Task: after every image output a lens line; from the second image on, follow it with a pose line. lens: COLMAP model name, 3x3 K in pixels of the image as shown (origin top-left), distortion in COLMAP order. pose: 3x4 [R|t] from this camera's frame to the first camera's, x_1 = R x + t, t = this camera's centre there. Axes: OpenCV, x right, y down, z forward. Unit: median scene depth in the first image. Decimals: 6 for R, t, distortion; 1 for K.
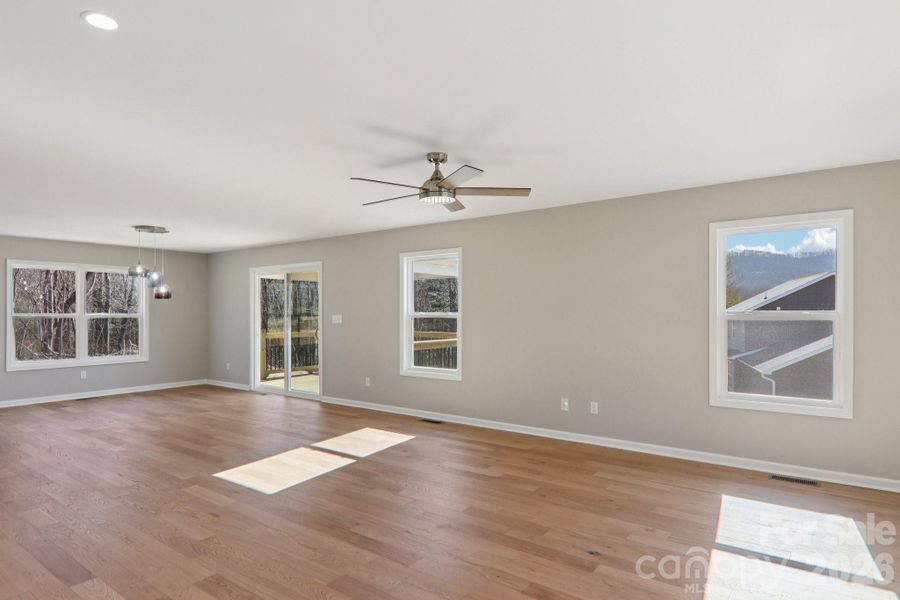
lens RADIAL K [[510.3, 0, 461.8], [0, 510.3, 311.2], [0, 0, 1]] dist [-0.007886, -0.002778]
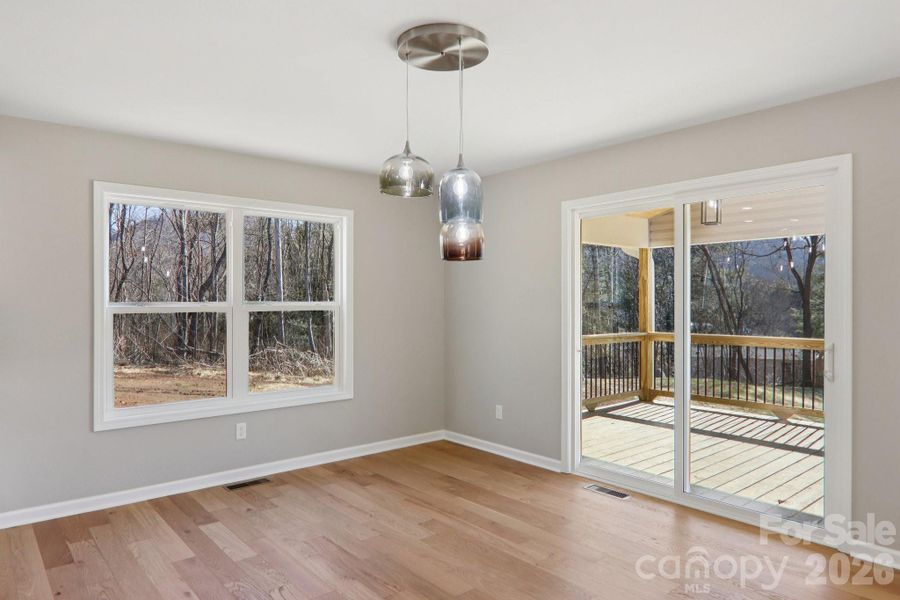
lens RADIAL K [[575.3, 0, 456.2], [0, 575.3, 304.2], [0, 0, 1]] dist [-0.007413, -0.003297]
pose [[0.970922, 0.001306, -0.239394, -0.386815], [0.000644, 0.999967, 0.008067, 0.001640], [0.239397, -0.007986, 0.970889, 0.483042]]
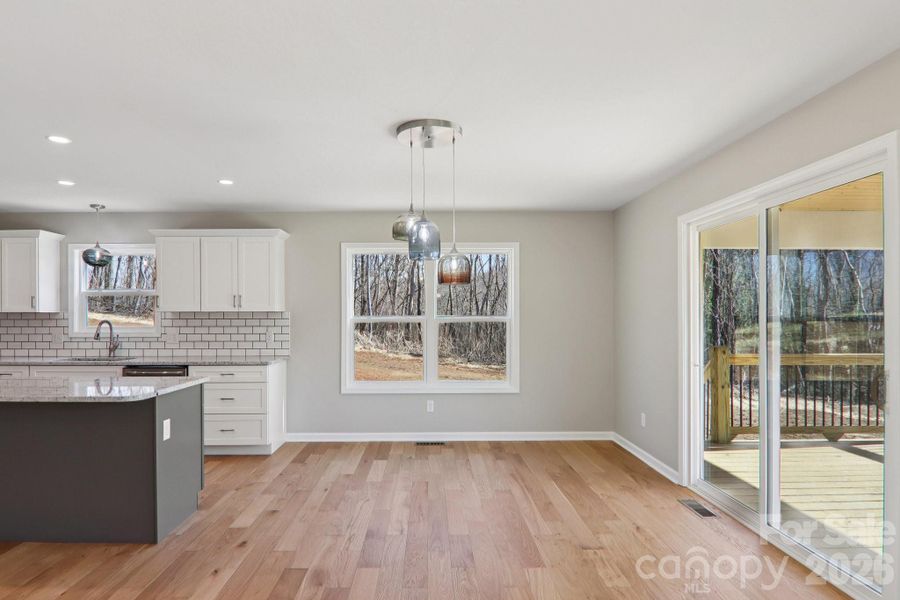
lens RADIAL K [[510.3, 0, 429.5], [0, 510.3, 312.9], [0, 0, 1]] dist [-0.007886, -0.002778]
pose [[0.586989, -0.003208, -0.809589, -0.177502], [0.001508, 0.999995, -0.002869, 0.002206], [0.809594, 0.000463, 0.586991, 0.551170]]
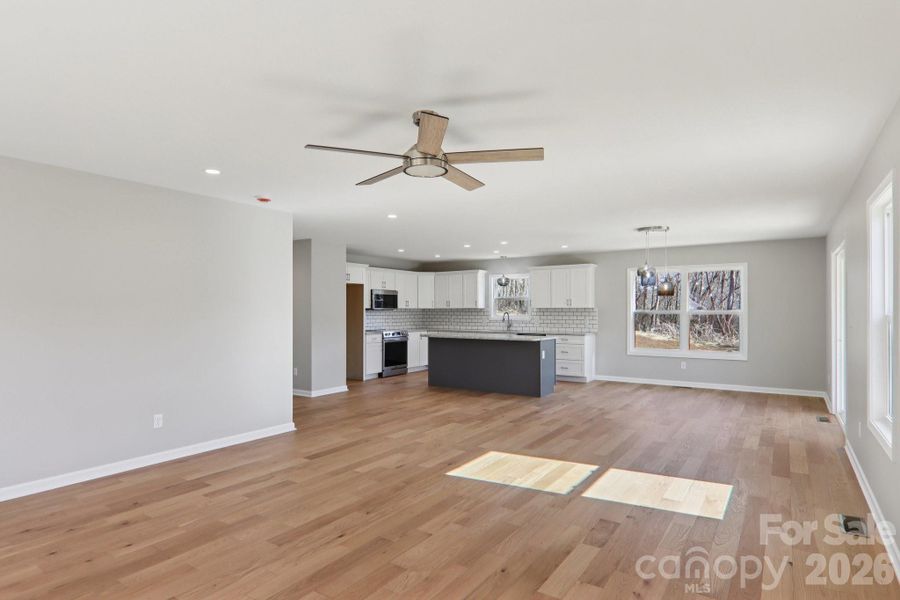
lens RADIAL K [[494.9, 0, 446.2], [0, 494.9, 315.0], [0, 0, 1]] dist [-0.000565, -0.000238]
pose [[0.031222, 0.011266, -0.999449, 0.292321], [0.001918, 0.999934, 0.011332, 0.001521], [0.999511, -0.002271, 0.031199, 0.413204]]
